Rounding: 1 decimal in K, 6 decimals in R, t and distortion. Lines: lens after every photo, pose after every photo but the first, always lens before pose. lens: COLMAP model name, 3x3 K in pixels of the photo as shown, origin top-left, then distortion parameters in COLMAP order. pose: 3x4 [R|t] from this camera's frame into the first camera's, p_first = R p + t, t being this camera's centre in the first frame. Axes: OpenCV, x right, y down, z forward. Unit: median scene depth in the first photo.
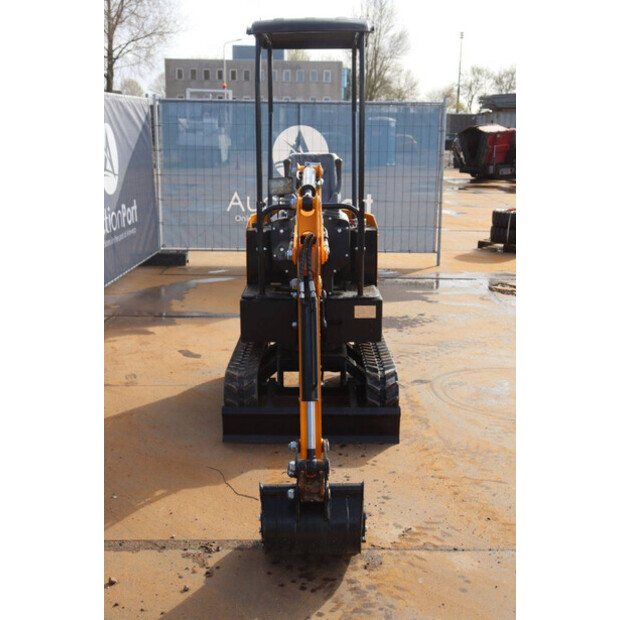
lens RADIAL K [[789.4, 0, 308.3], [0, 789.4, 310.3], [0, 0, 1]] dist [0.057331, 0.000000]
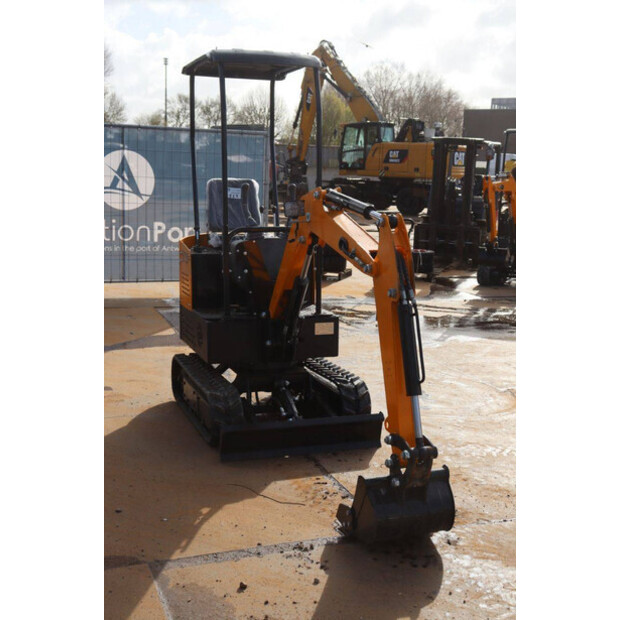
lens RADIAL K [[837.8, 0, 311.2], [0, 837.8, 310.6], [0, 0, 1]] dist [0.074888, 0.000000]
pose [[0.939762, -0.037356, 0.339781, -0.339095], [0.052596, 0.997976, -0.035750, 0.017933], [-0.337758, 0.051468, 0.939825, -0.051658]]
